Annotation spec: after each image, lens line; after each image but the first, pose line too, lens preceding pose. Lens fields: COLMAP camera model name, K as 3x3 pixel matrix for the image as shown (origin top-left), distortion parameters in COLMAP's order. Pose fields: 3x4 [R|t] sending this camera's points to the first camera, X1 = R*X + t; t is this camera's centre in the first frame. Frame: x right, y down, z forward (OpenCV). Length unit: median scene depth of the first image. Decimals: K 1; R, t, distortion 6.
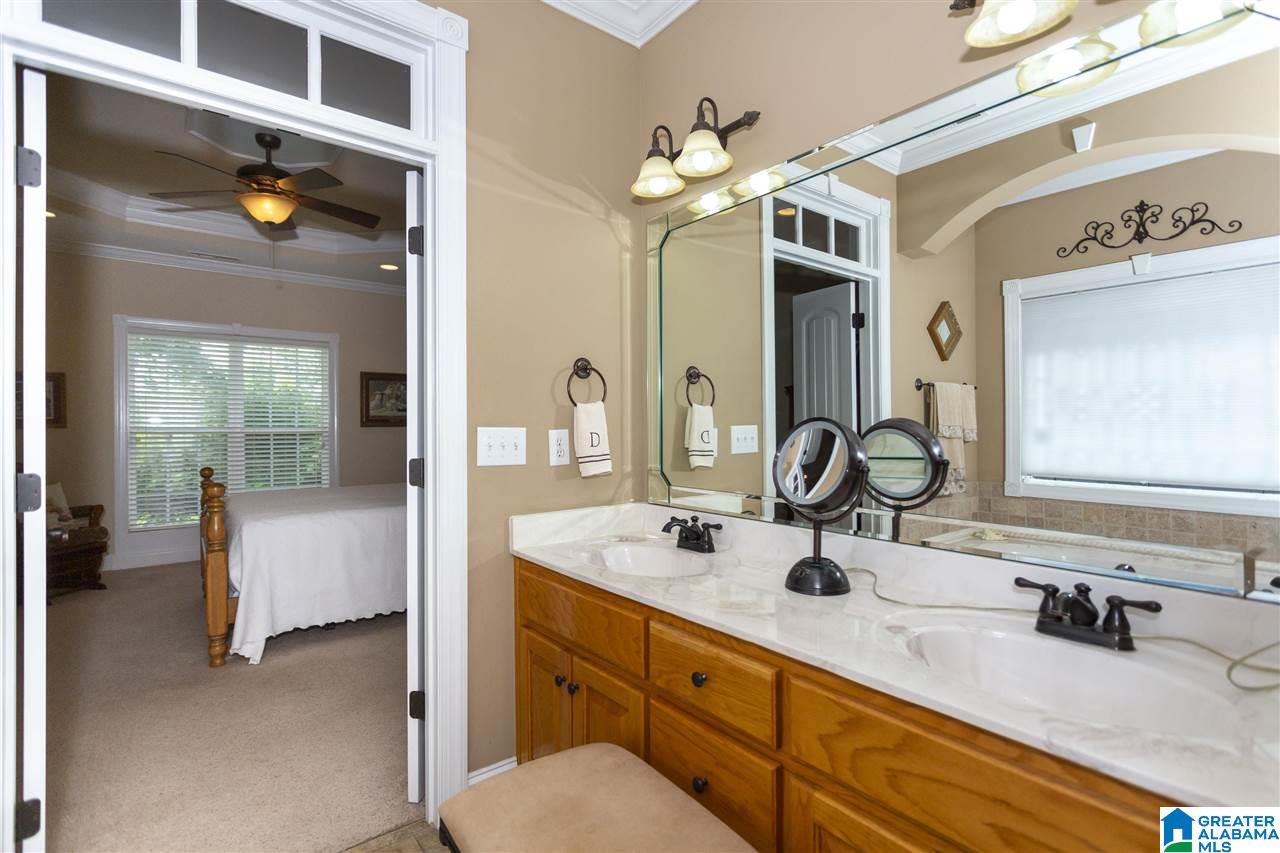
lens RADIAL K [[600.8, 0, 641.3], [0, 600.8, 438.0], [0, 0, 1]] dist [-0.002339, 0.003434]
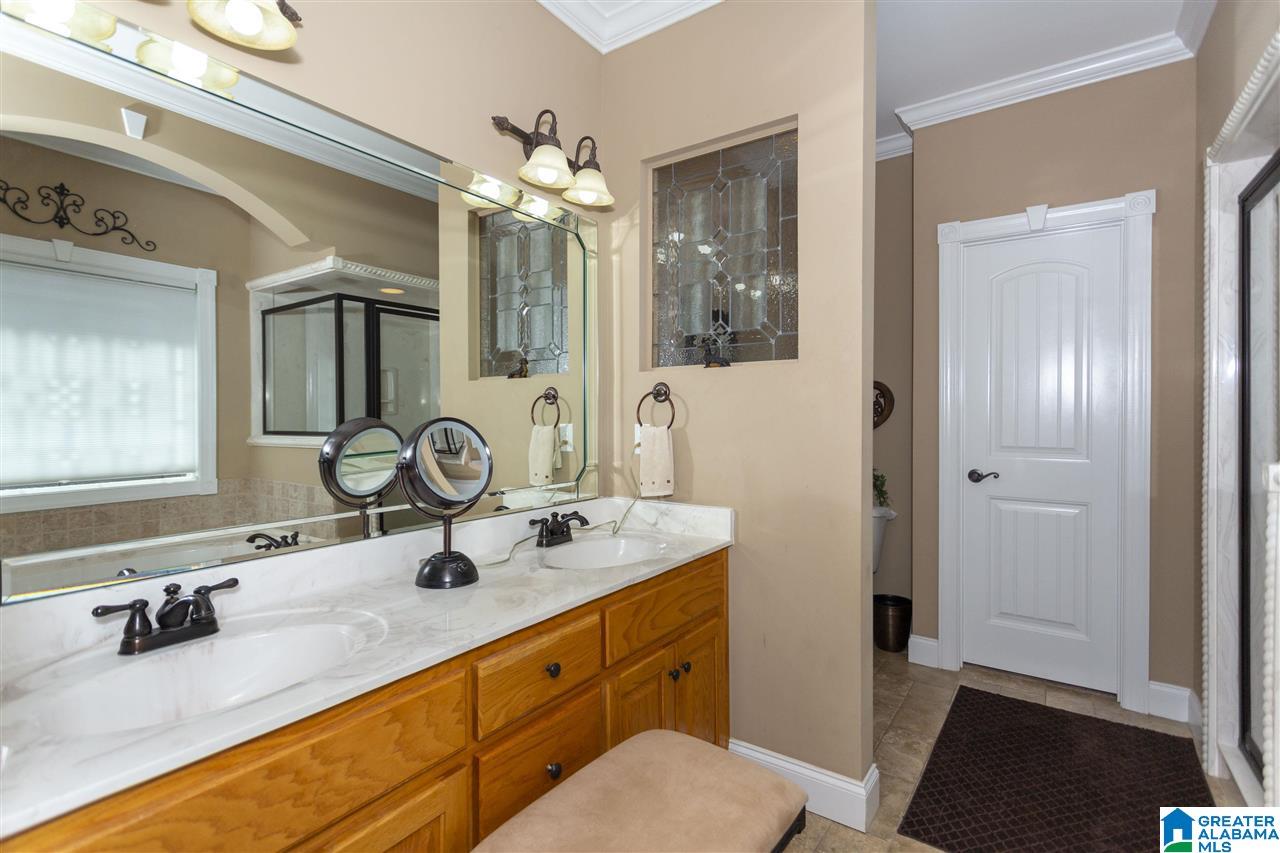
lens RADIAL K [[600.8, 0, 645.4], [0, 600.8, 415.0], [0, 0, 1]] dist [-0.002339, 0.003434]
pose [[-0.298299, 0.003845, 0.954465, -0.362401], [0.020755, 0.999782, 0.002459, -0.015226], [-0.954247, 0.020543, -0.298314, 0.439542]]
